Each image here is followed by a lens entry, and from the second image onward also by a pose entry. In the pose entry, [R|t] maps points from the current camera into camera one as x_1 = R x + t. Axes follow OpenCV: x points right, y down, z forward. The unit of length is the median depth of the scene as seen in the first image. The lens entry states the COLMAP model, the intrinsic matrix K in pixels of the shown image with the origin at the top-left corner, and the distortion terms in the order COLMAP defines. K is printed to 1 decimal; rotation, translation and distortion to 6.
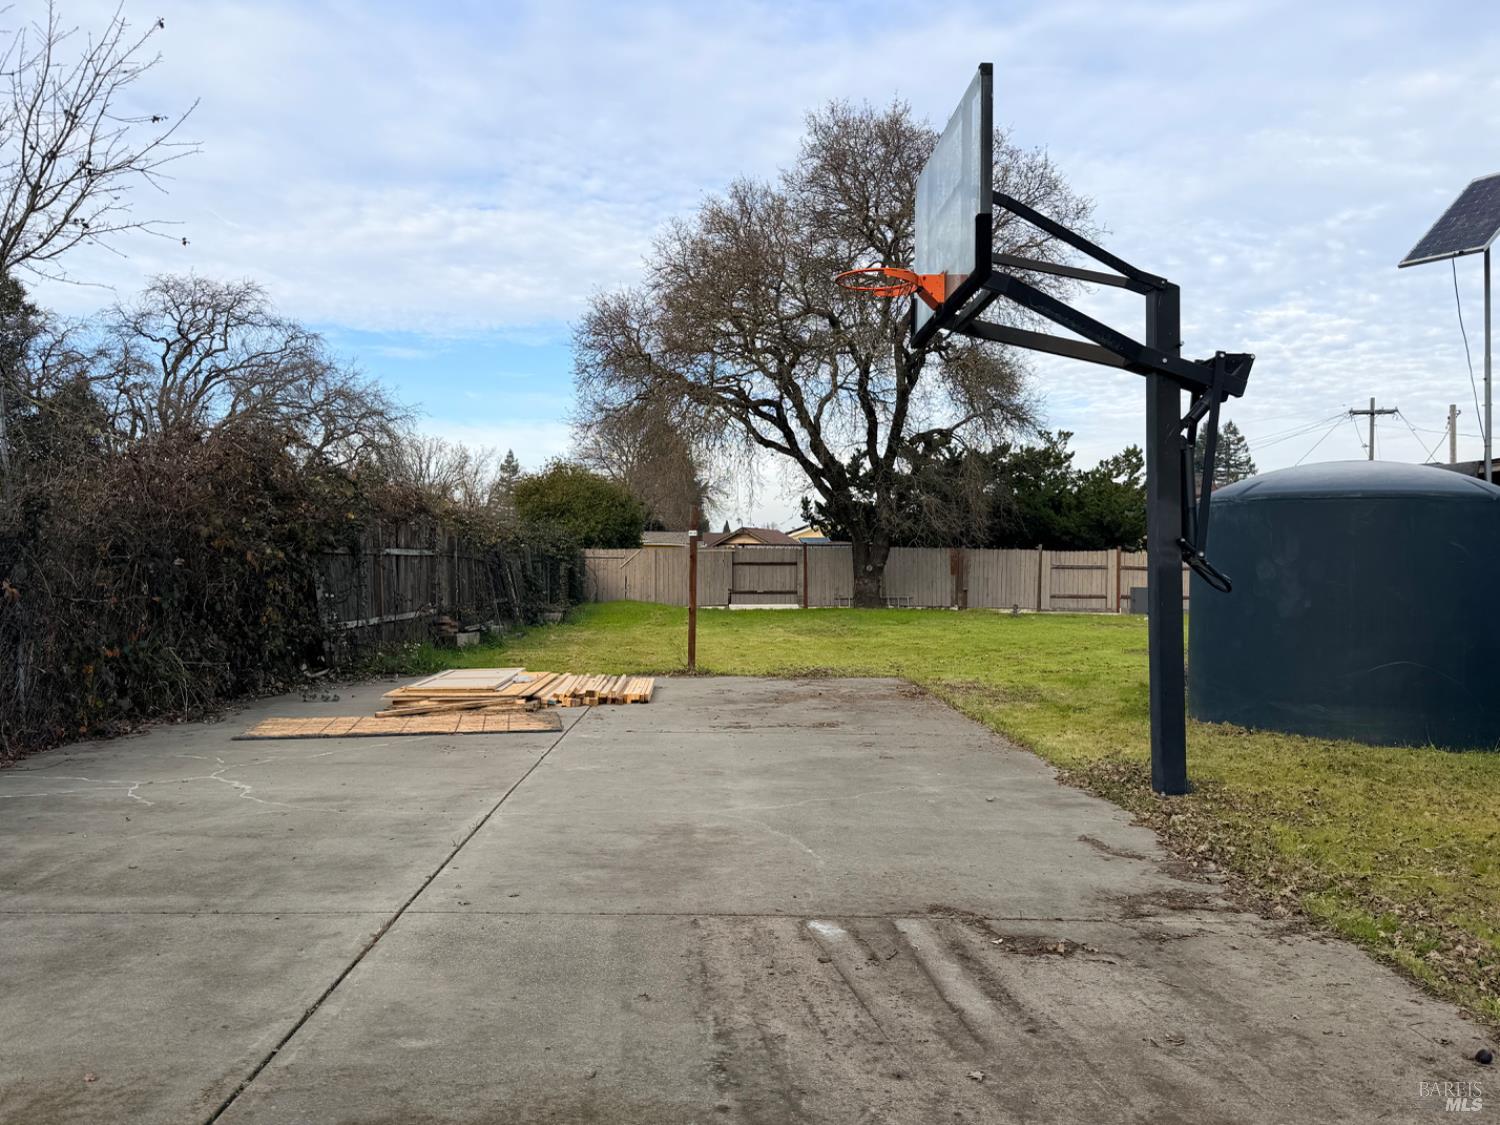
lens RADIAL K [[1198.9, 0, 738.7], [0, 1198.9, 564.5], [0, 0, 1]] dist [0.158739, -0.298759]
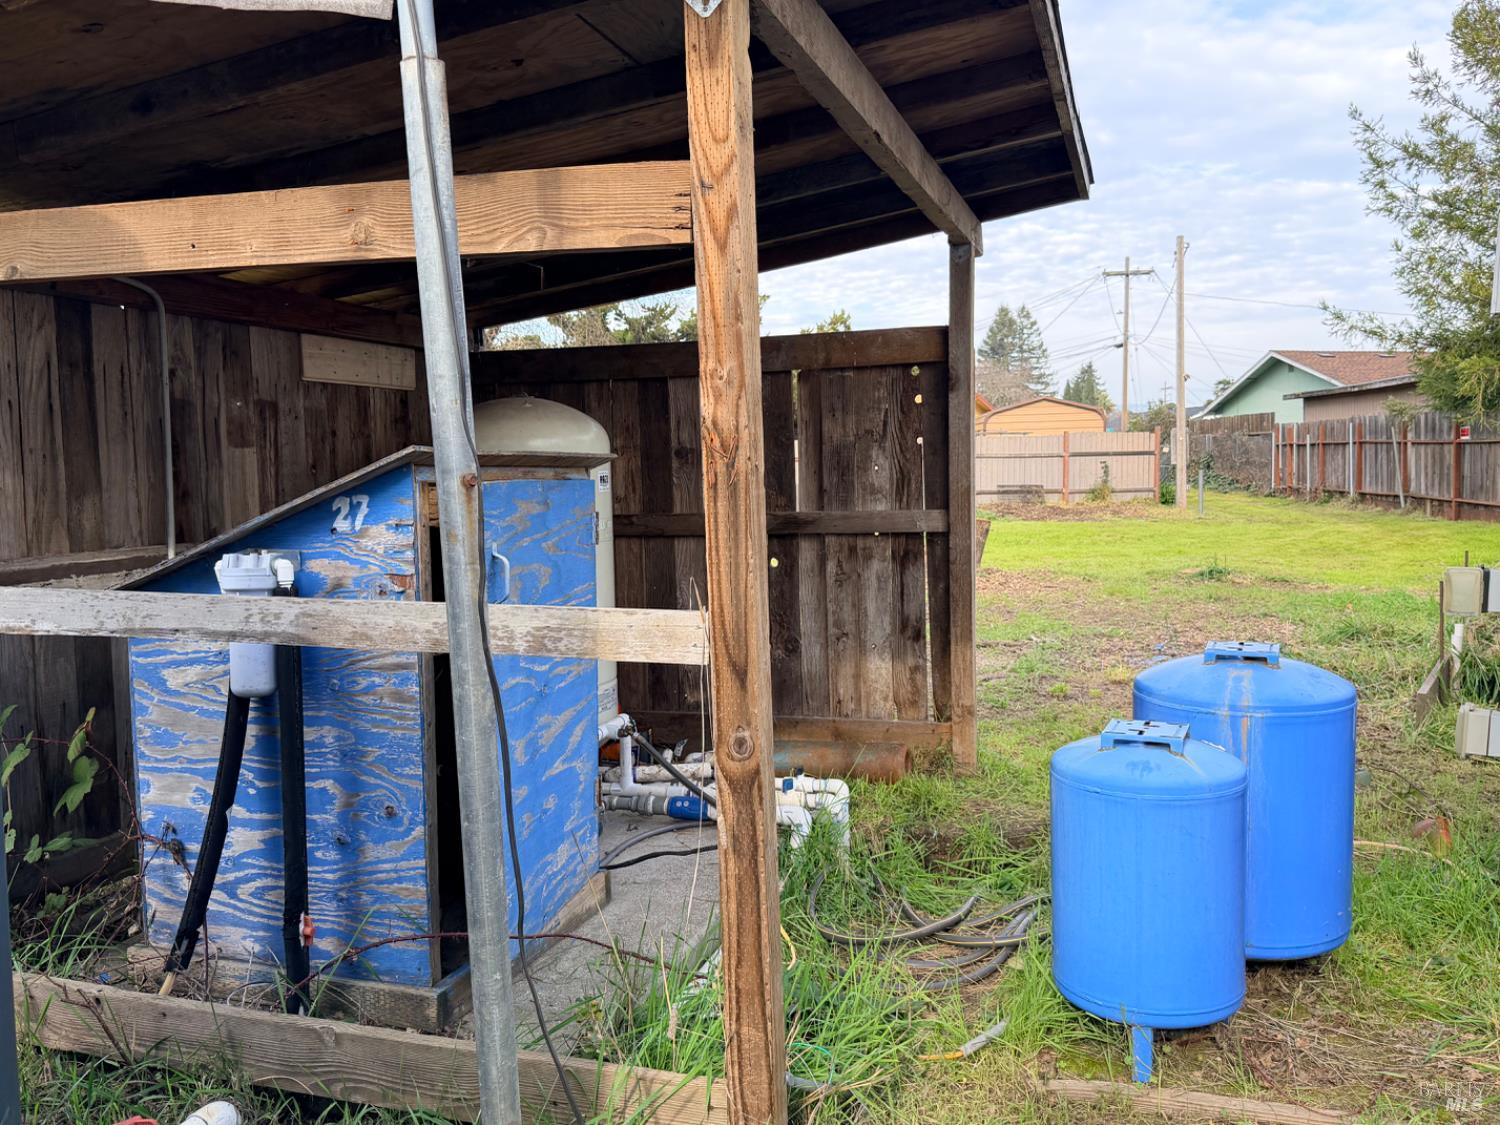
lens RADIAL K [[1198.9, 0, 738.7], [0, 1198.9, 564.5], [0, 0, 1]] dist [0.158739, -0.298759]
pose [[0.989941, -0.042287, 0.135013, 0.207537], [0.030767, 0.995794, 0.086300, 0.002442], [-0.138095, -0.081278, 0.987078, 0.272663]]
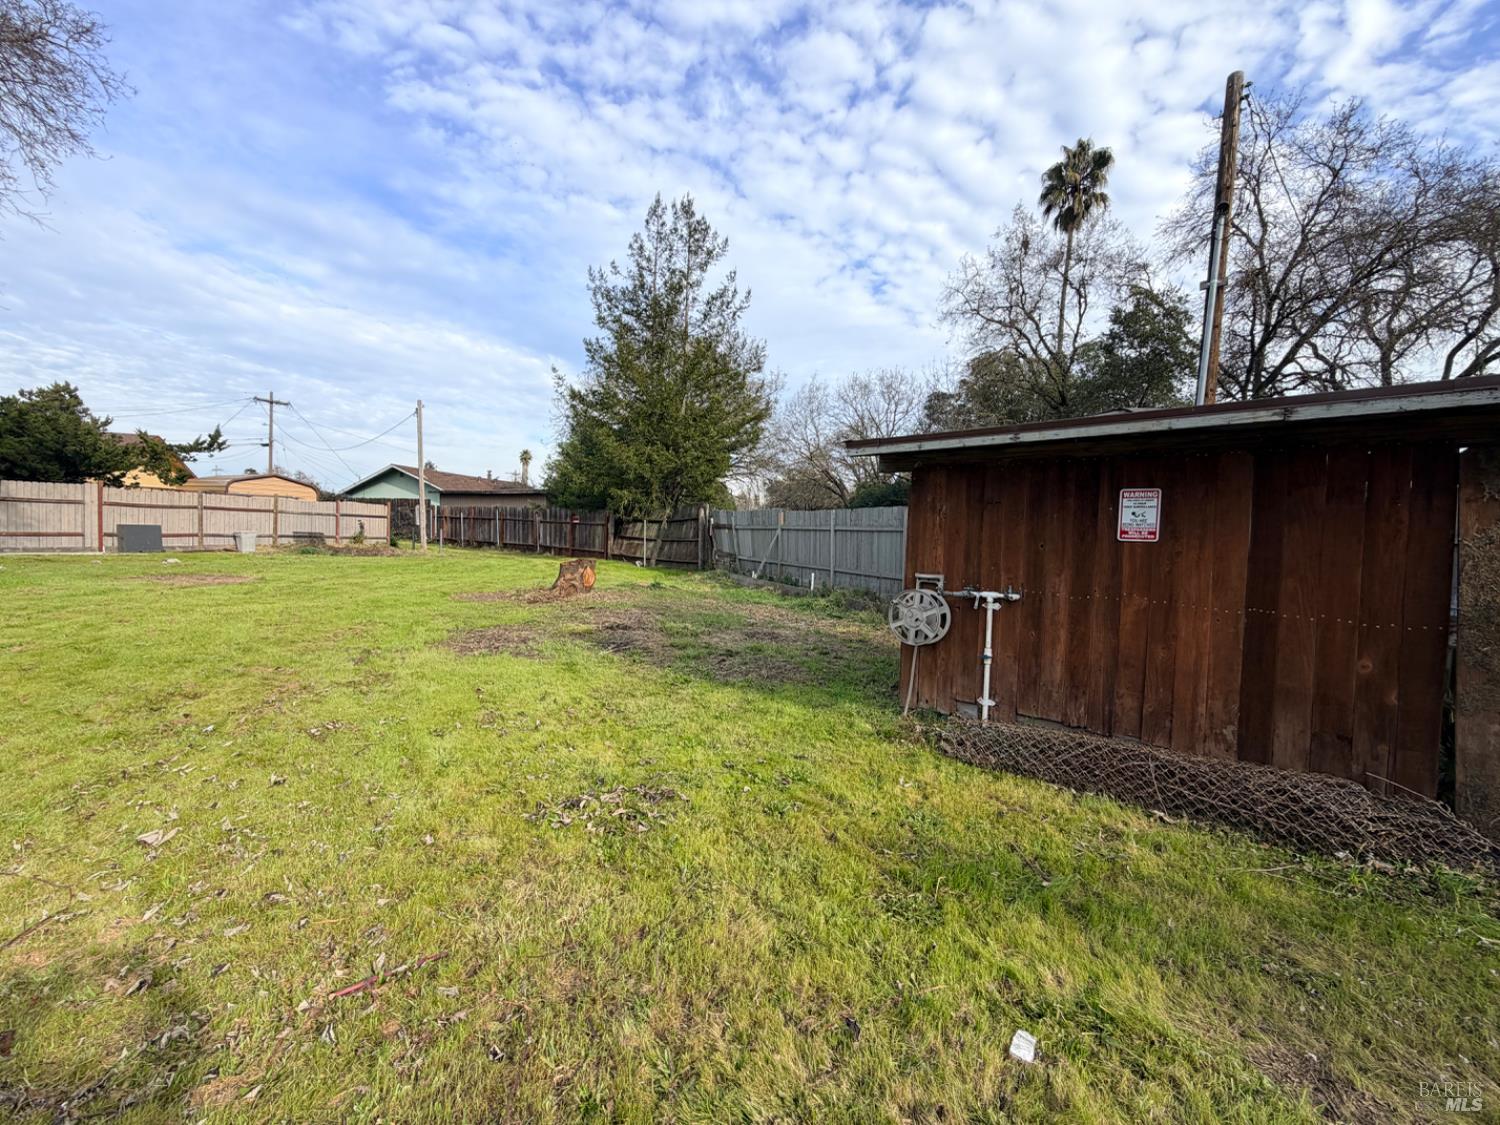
lens RADIAL K [[596.2, 0, 745.5], [0, 596.2, 561.5], [0, 0, 1]] dist [-0.000929, -0.000157]
pose [[0.322112, -0.044127, 0.945672, 0.044407], [-0.038533, 0.997474, 0.059670, 0.000912], [-0.945917, -0.055660, 0.319598, 0.443112]]
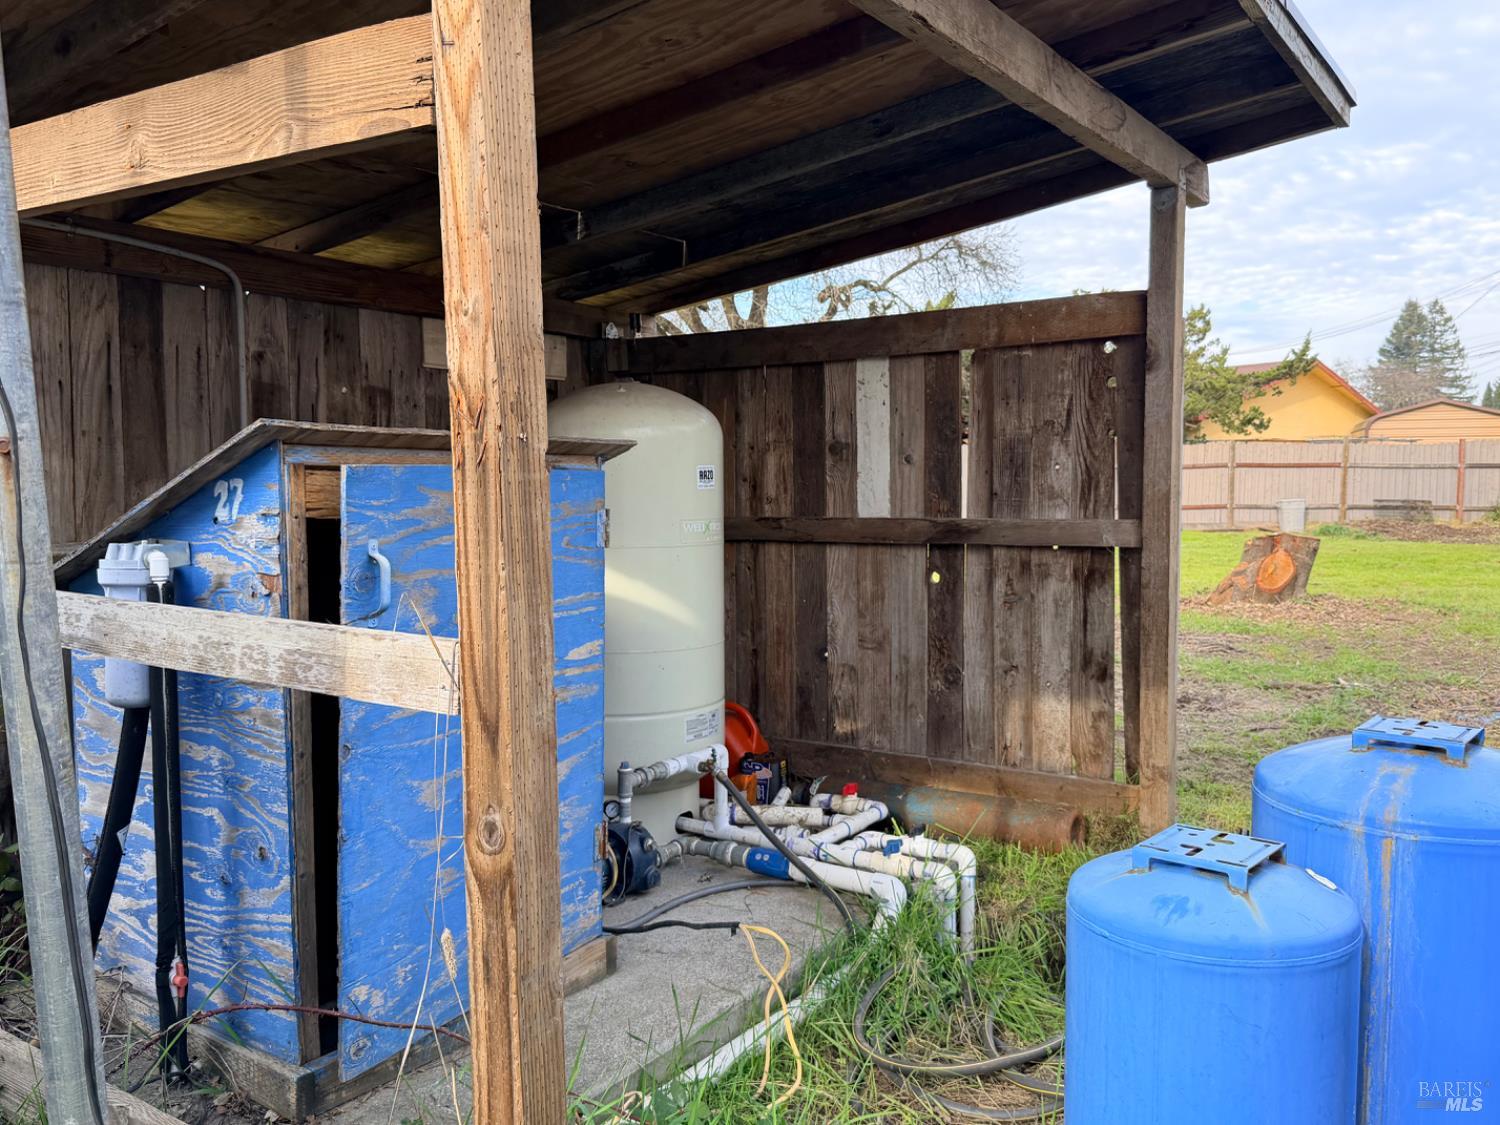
lens RADIAL K [[1203.3, 0, 746.4], [0, 1203.3, 569.8], [0, 0, 1]] dist [0.119699, -0.222400]
pose [[0.989631, -0.004395, -0.143564, 0.232578], [0.015785, 0.996805, 0.078294, 0.004258], [0.142761, -0.079749, 0.986539, 0.292391]]
